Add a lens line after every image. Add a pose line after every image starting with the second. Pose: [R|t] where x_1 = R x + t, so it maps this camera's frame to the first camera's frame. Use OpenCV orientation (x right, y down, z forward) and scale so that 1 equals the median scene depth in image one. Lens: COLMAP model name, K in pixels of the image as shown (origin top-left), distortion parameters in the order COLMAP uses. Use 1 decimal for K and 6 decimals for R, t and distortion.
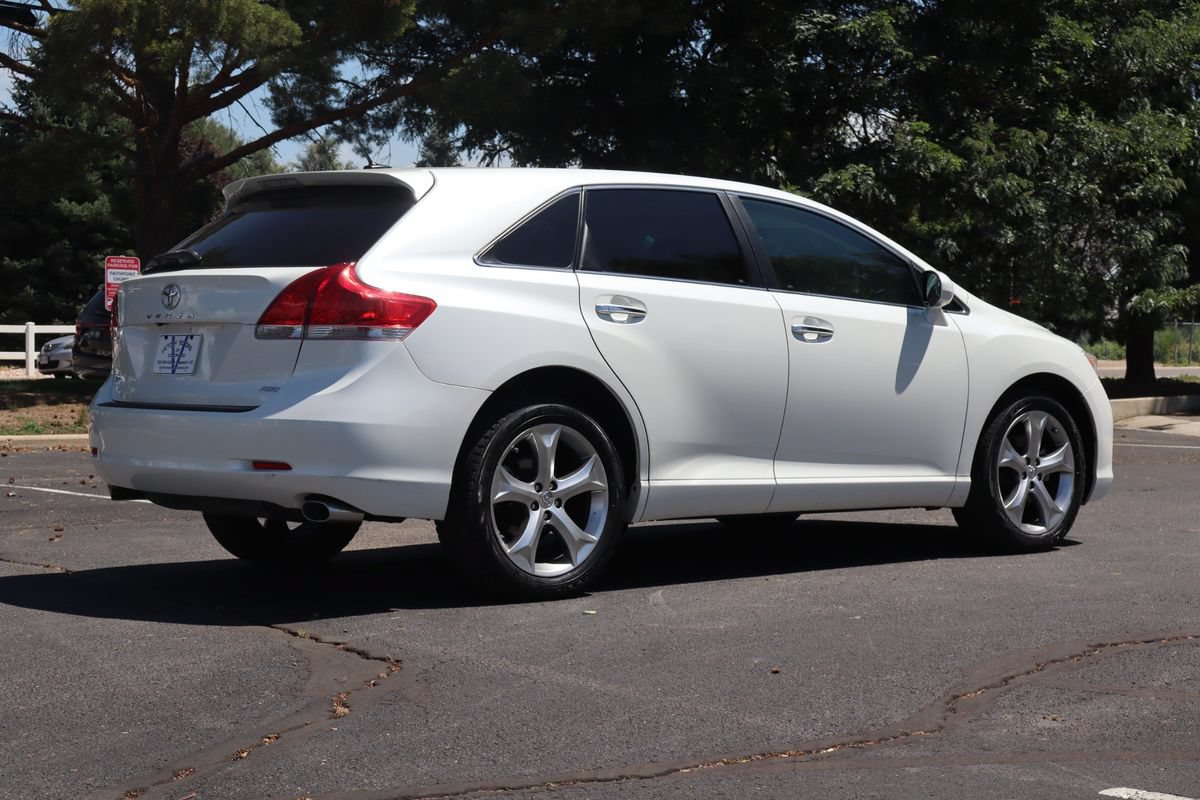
lens RADIAL K [[2122.8, 0, 600.0], [0, 2122.8, 400.0], [0, 0, 1]] dist [0.016338, 0.011302]
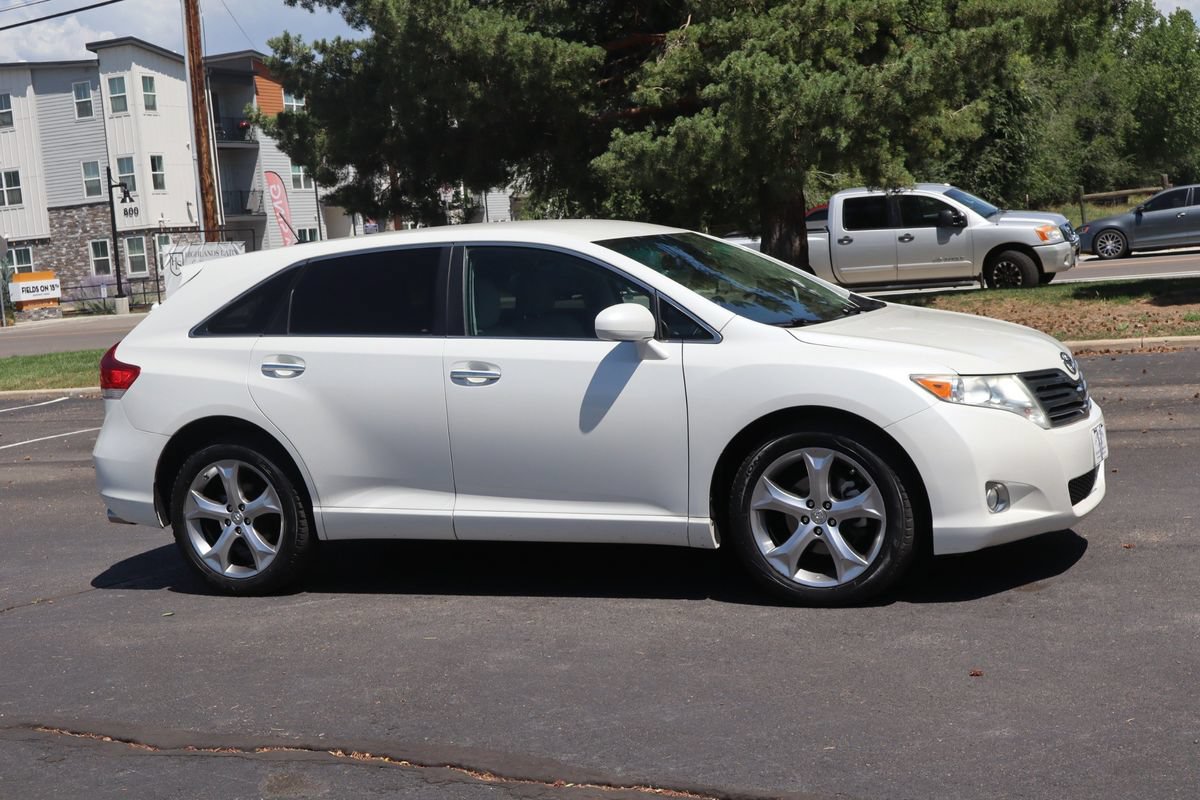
lens RADIAL K [[1688.6, 0, 600.0], [0, 1688.6, 400.0], [0, 0, 1]] dist [0.026058, -0.050665]
pose [[0.409135, 0.049459, -0.911133, 0.964285], [0.057853, 0.995115, 0.079997, -0.090453], [0.910638, -0.085441, 0.404275, 0.771679]]
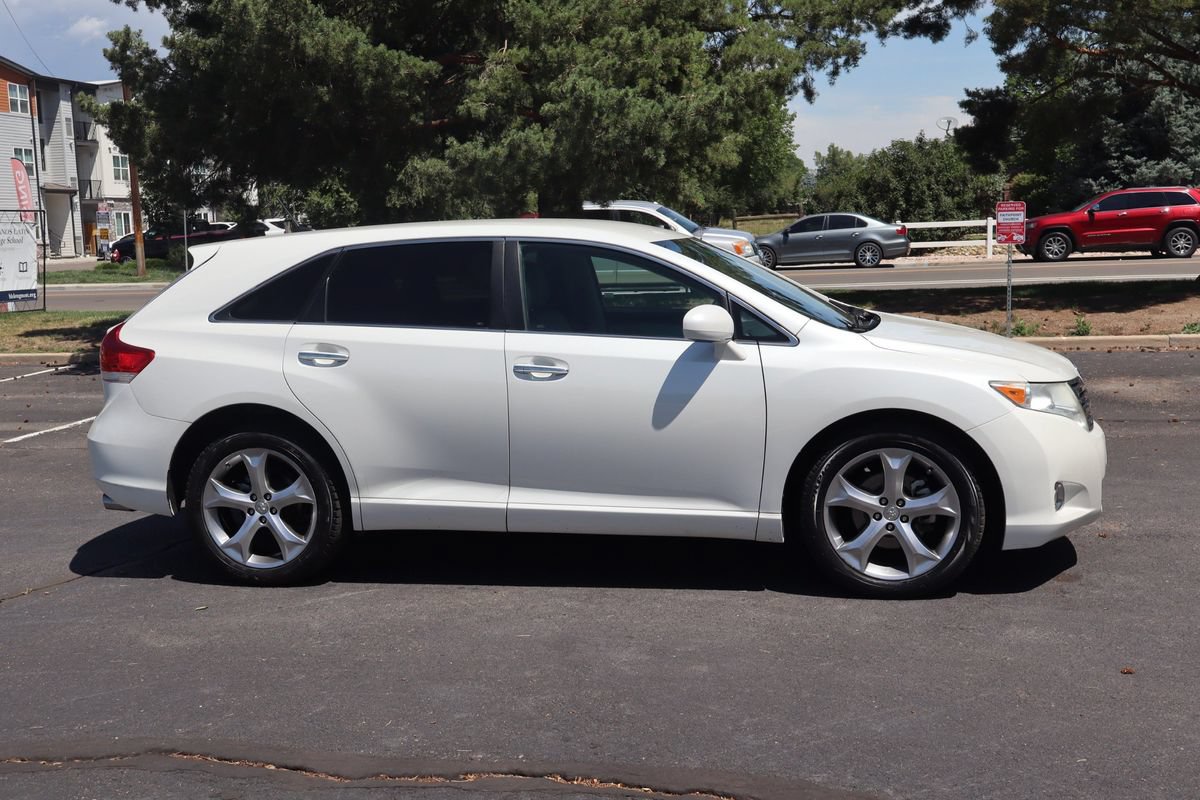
lens RADIAL K [[1404.9, 0, 600.0], [0, 1404.9, 400.0], [0, 0, 1]] dist [0.020943, -0.016775]
pose [[0.606312, 0.074521, -0.791727, 0.732500], [0.016107, 0.994244, 0.105918, -0.098952], [0.795063, -0.076972, 0.601622, 0.644607]]
